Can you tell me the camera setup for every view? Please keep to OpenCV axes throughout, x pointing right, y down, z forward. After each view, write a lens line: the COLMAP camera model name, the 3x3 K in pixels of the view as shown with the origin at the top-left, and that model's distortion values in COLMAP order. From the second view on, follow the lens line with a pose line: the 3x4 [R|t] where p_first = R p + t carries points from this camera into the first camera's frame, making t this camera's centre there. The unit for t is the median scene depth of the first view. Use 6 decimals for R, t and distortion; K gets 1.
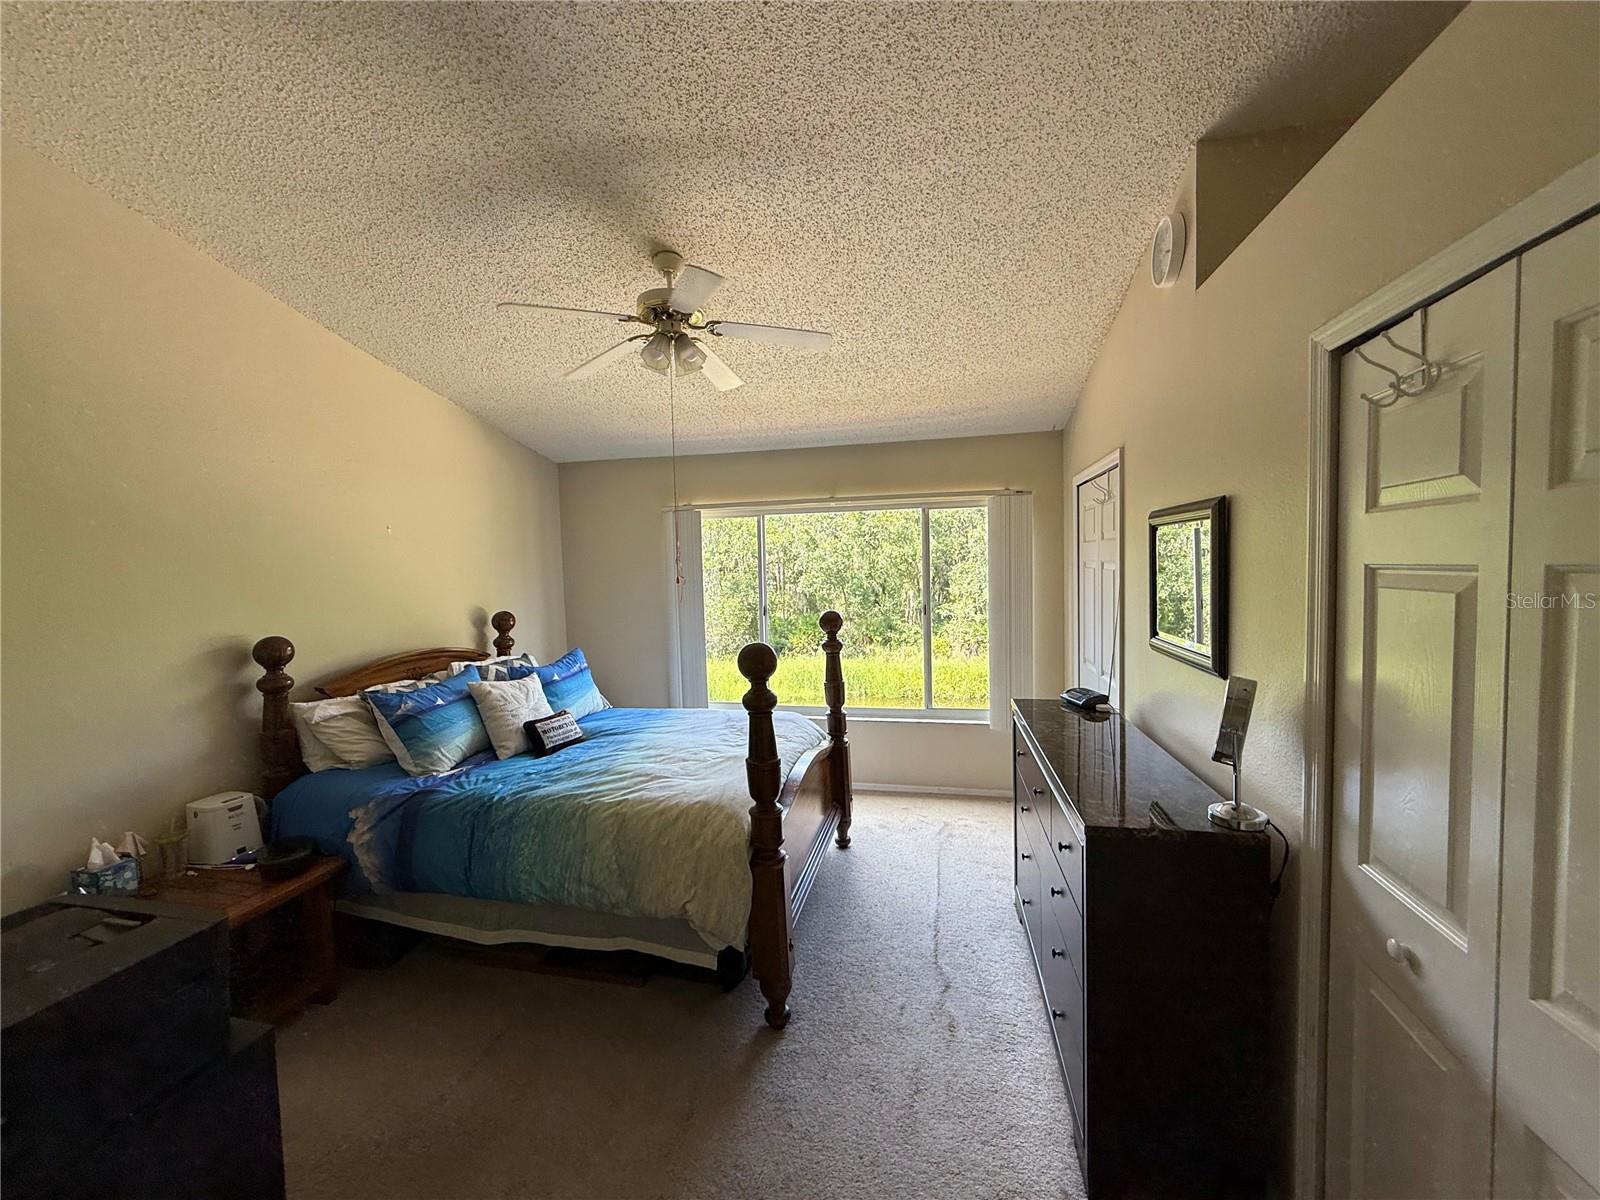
lens RADIAL K [[640.0, 0, 792.9], [0, 640.0, 600.9], [0, 0, 1]] dist [-0.002248, 0.000740]
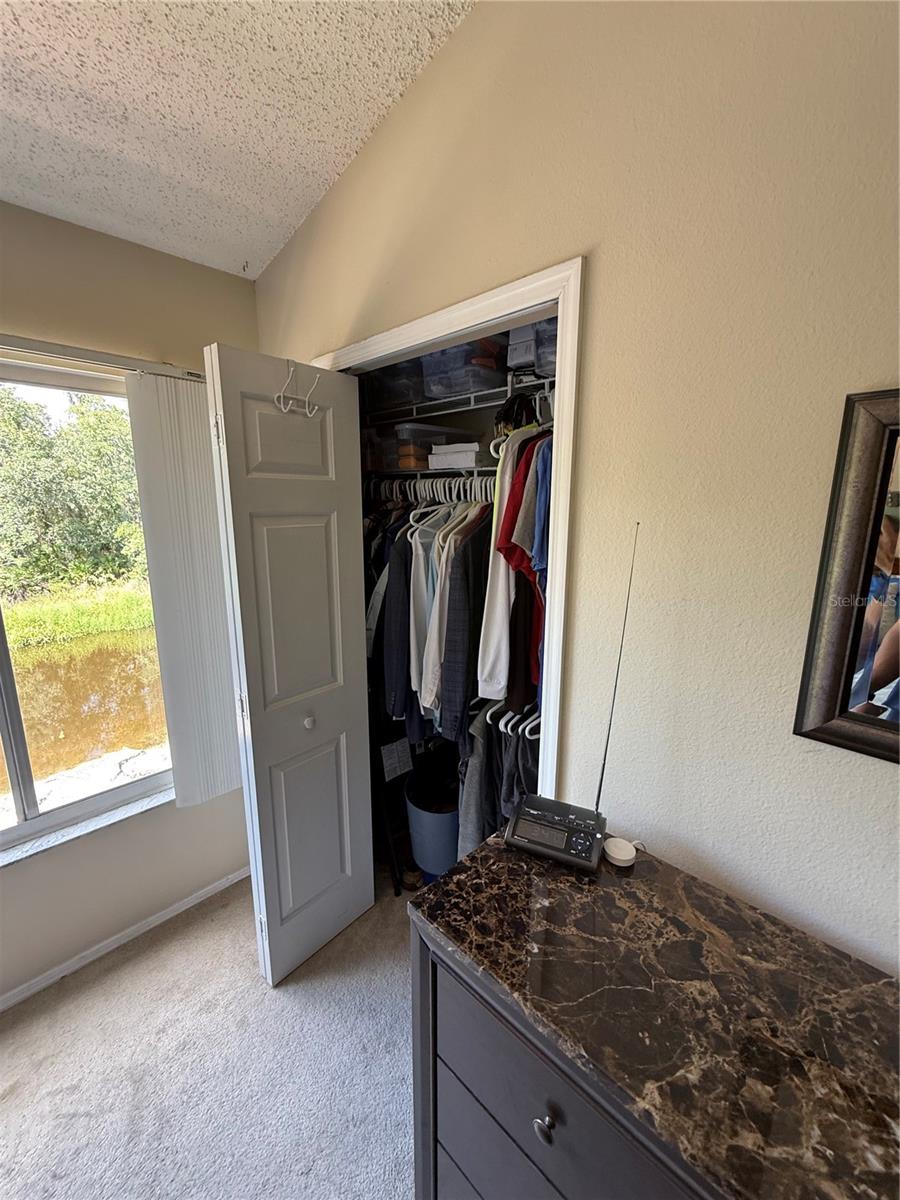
lens RADIAL K [[480.0, 0, 452.7], [0, 480.0, 599.1], [0, 0, 1]] dist [-0.002248, 0.000740]
pose [[0.519578, -0.139878, 0.842896, 0.140663], [0.029225, 0.988841, 0.146082, -0.052938], [-0.853923, -0.051268, 0.517867, 0.798757]]
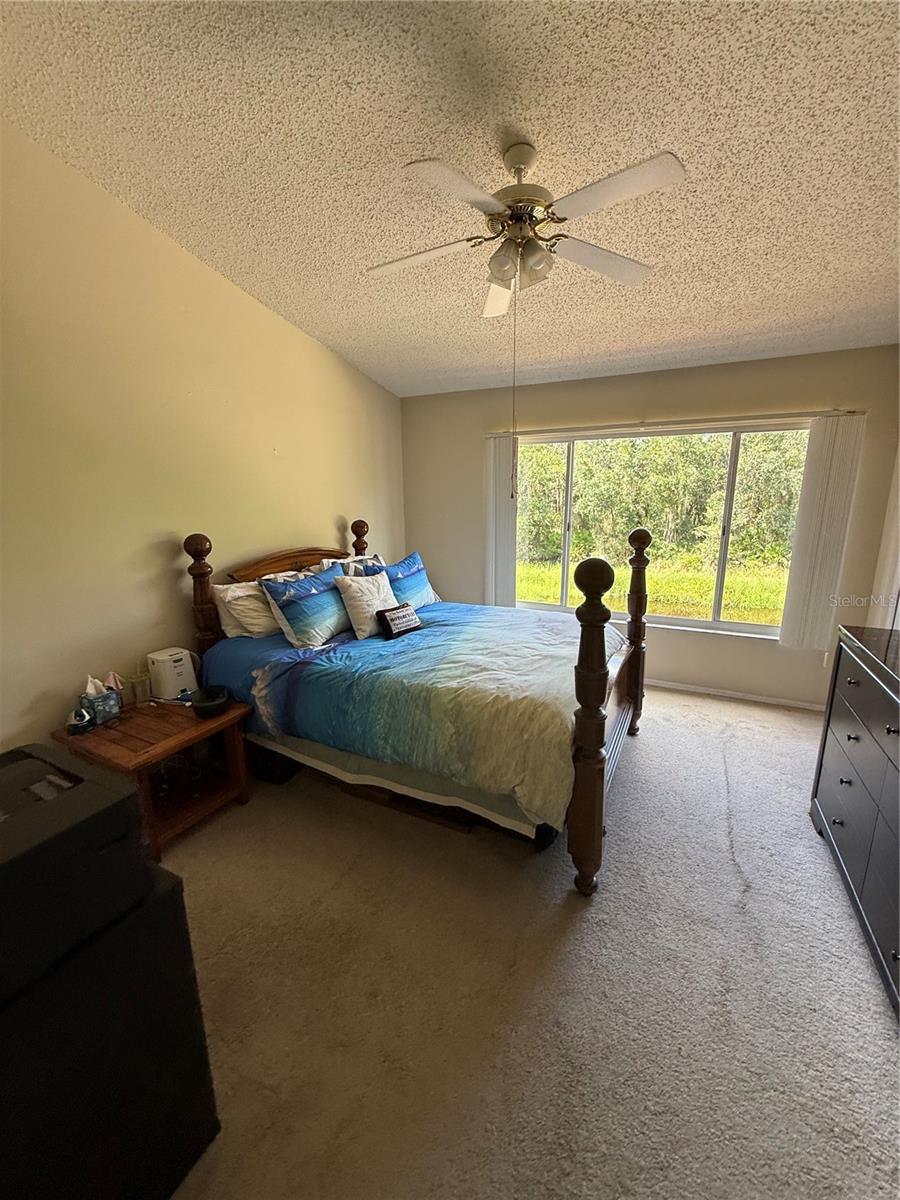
lens RADIAL K [[480.0, 0, 448.9], [0, 480.0, 599.5], [0, 0, 1]] dist [-0.002248, 0.000740]
pose [[0.971473, 0.068128, -0.227155, -0.073746], [-0.029189, 0.984914, 0.170563, 0.005336], [0.235348, -0.159067, 0.958806, 0.145231]]
